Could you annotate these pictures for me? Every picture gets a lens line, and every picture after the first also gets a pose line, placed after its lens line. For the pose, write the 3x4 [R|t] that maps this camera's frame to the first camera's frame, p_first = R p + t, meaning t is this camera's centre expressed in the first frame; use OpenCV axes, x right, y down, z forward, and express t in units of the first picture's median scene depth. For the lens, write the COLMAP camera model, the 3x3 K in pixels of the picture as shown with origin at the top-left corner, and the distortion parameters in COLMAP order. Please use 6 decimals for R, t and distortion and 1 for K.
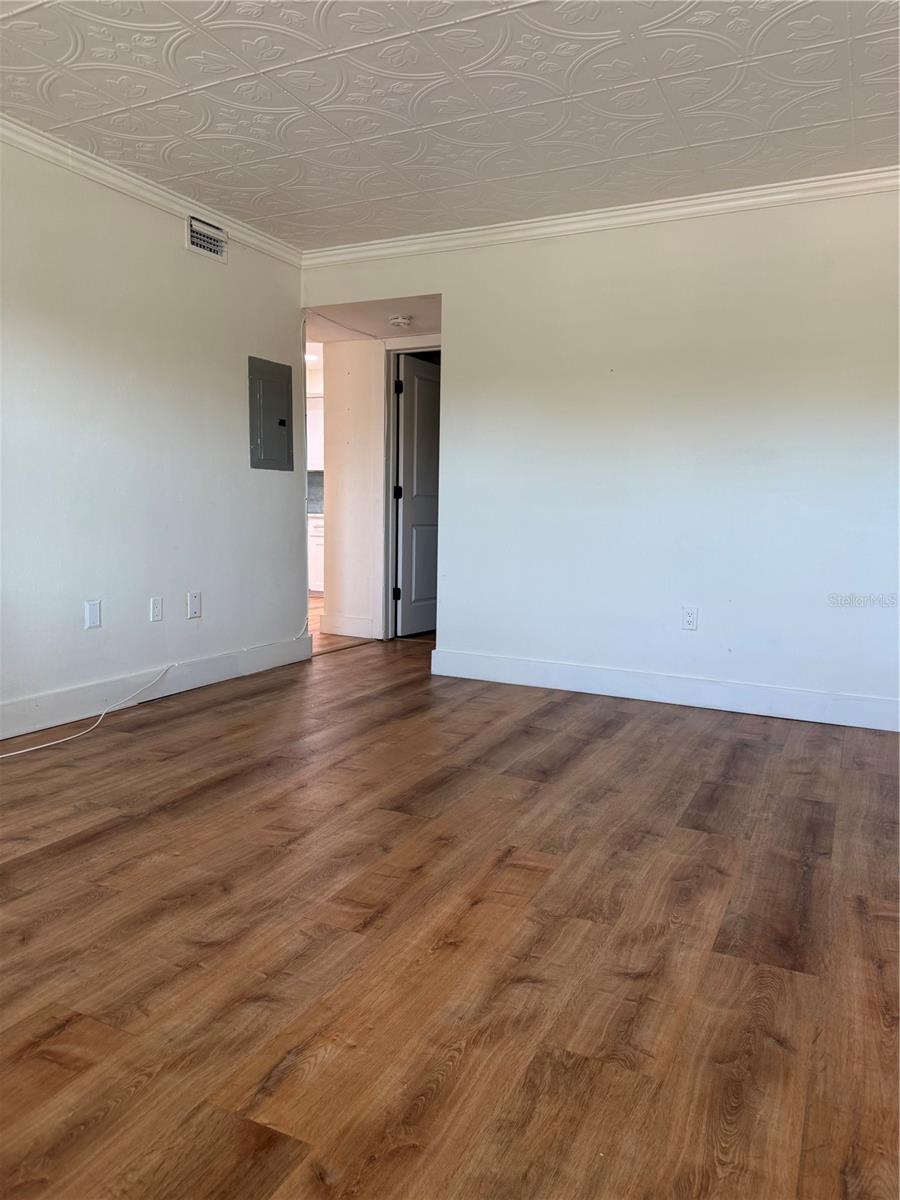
lens RADIAL K [[856.4, 0, 452.8], [0, 856.4, 597.4], [0, 0, 1]] dist [0.058949, -0.072741]
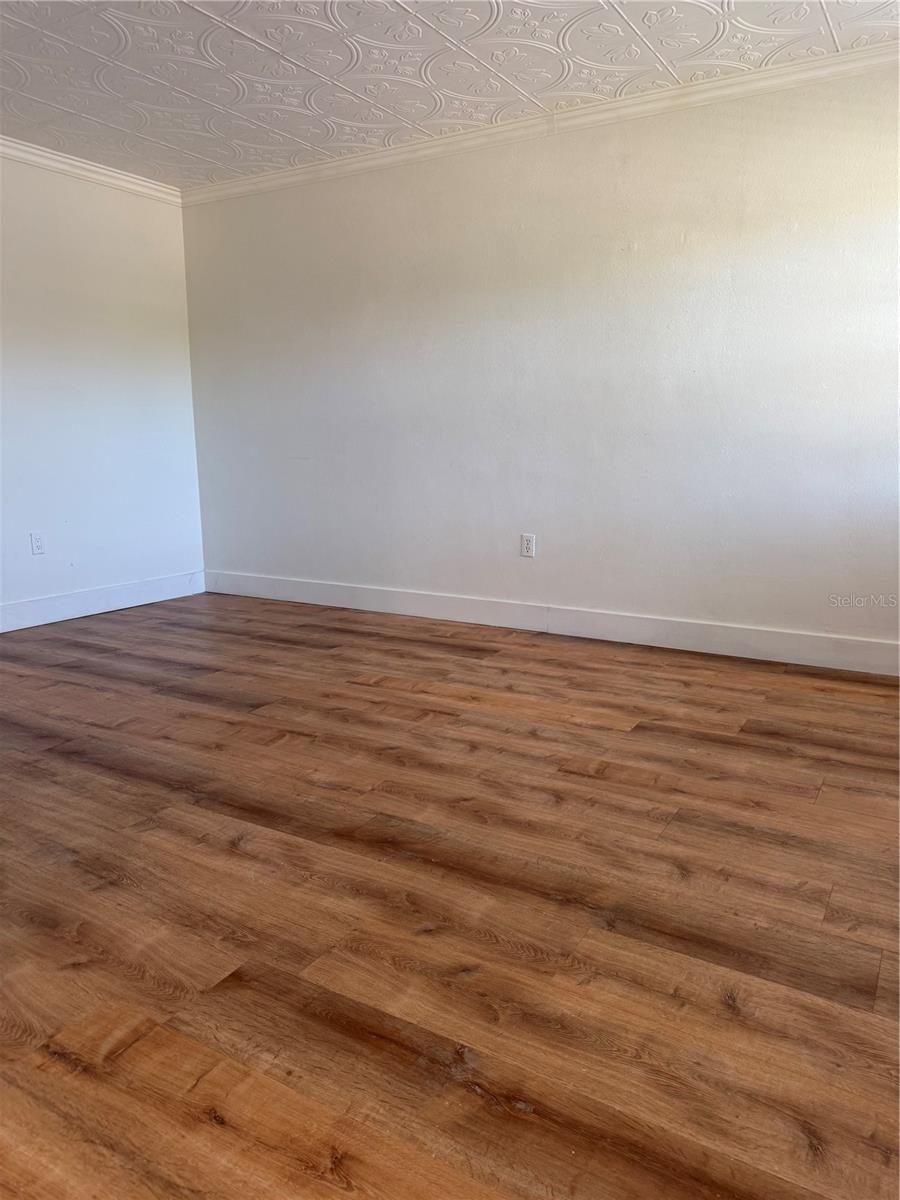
lens RADIAL K [[856.4, 0, 450.0], [0, 856.4, 598.7], [0, 0, 1]] dist [0.058949, -0.072741]
pose [[0.061283, -0.200410, 0.977794, -1.569177], [0.111706, 0.974858, 0.192807, -0.124587], [-0.991850, 0.097410, 0.082129, 0.845806]]
